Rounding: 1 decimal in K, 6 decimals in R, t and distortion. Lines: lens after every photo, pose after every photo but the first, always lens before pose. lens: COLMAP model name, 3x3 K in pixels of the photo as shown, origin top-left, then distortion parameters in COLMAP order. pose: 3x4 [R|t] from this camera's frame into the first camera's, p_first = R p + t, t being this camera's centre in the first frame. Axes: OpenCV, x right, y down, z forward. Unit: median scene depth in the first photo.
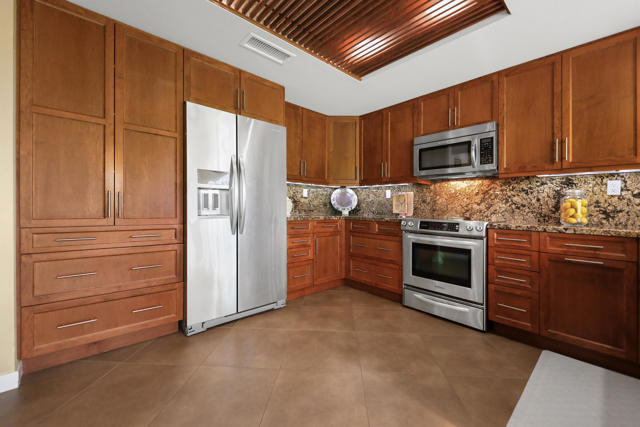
lens RADIAL K [[268.2, 0, 318.2], [0, 268.2, 210.0], [0, 0, 1]] dist [0.002513, -0.000349]
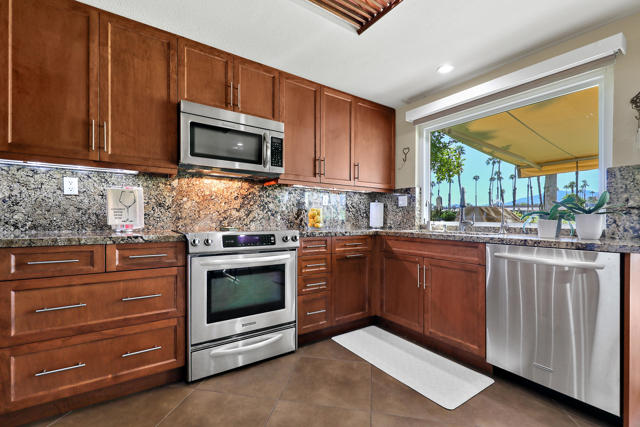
lens RADIAL K [[288.5, 0, 318.6], [0, 288.5, 215.6], [0, 0, 1]] dist [0.001974, 0.000170]
pose [[0.089349, -0.007026, 0.995976, -0.291540], [0.002315, 0.999974, 0.006846, -0.011320], [-0.995998, 0.001694, 0.089362, 0.691547]]
